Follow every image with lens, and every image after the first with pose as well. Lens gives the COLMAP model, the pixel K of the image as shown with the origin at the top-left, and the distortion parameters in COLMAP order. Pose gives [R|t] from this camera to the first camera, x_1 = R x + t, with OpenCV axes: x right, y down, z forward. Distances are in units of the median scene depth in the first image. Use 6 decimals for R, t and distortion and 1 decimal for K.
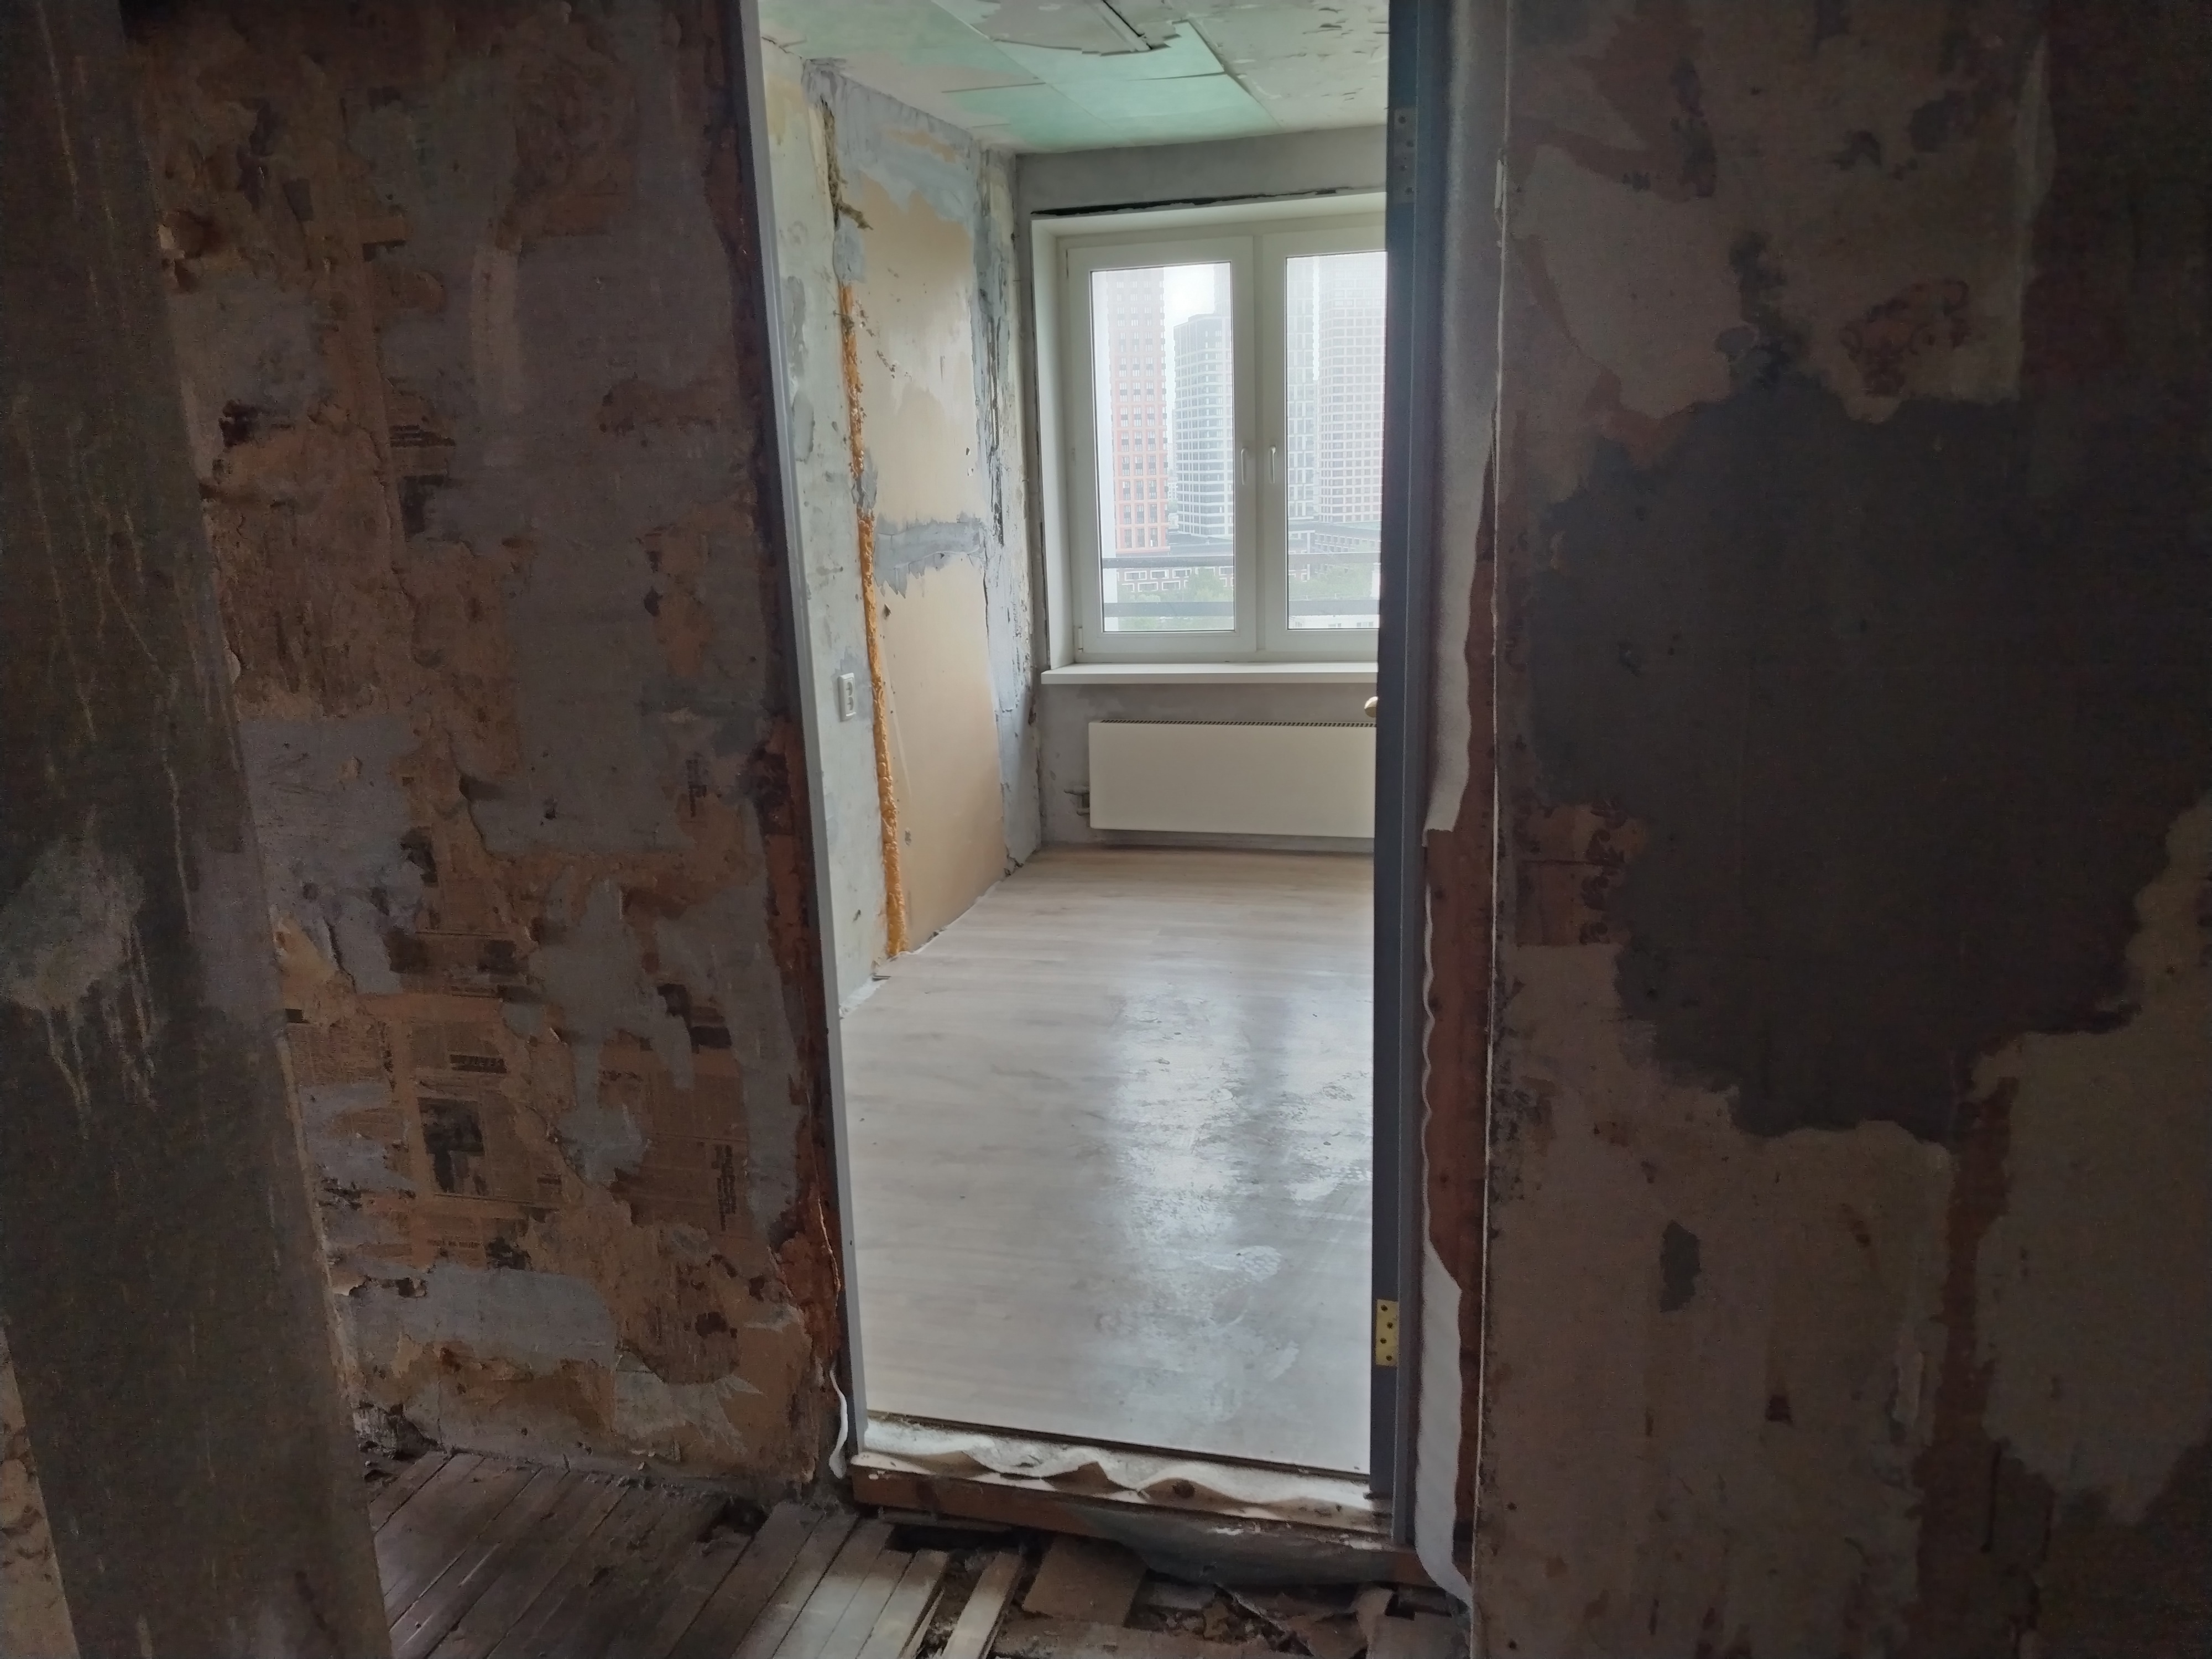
lens RADIAL K [[1635.8, 0, 1088.9], [0, 1635.8, 830.4], [0, 0, 1]] dist [0.183860, -0.276158]
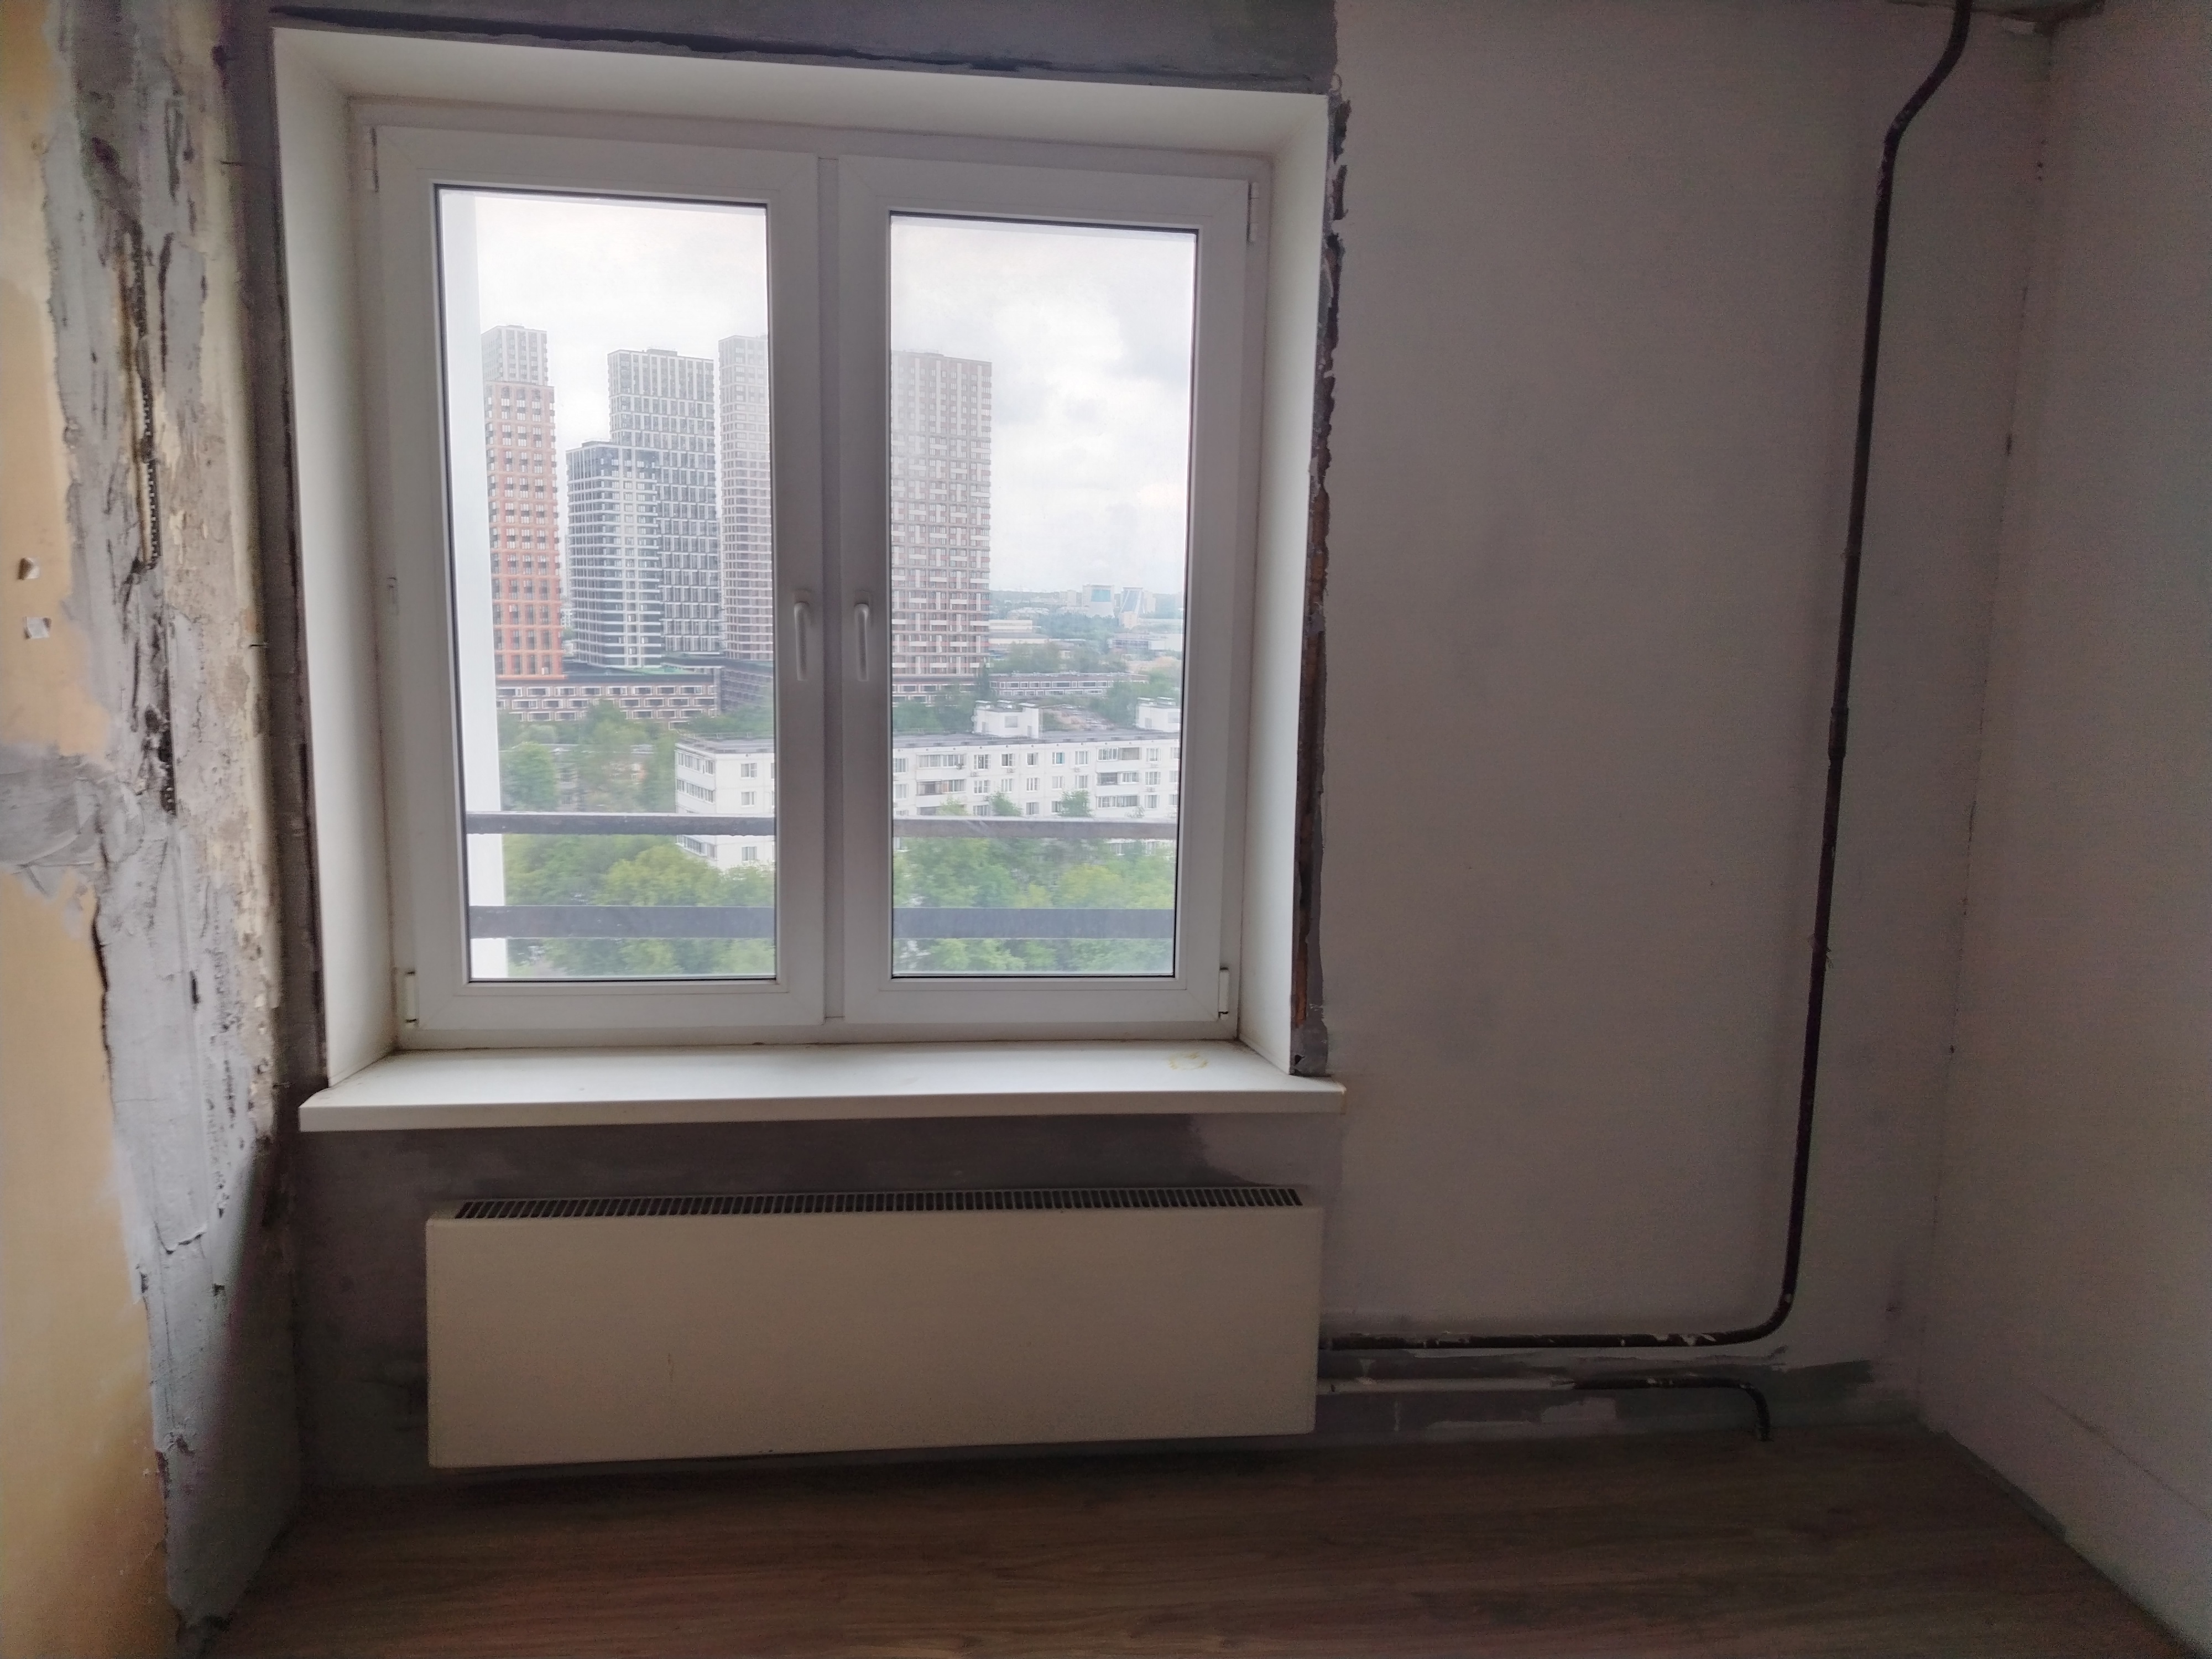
lens RADIAL K [[1635.8, 0, 1088.9], [0, 1635.8, 830.4], [0, 0, 1]] dist [0.183860, -0.276158]
pose [[0.937971, 0.002616, 0.346703, 0.009788], [0.025627, 0.996713, -0.076852, -0.123415], [-0.345765, 0.080969, 0.934821, 0.518481]]
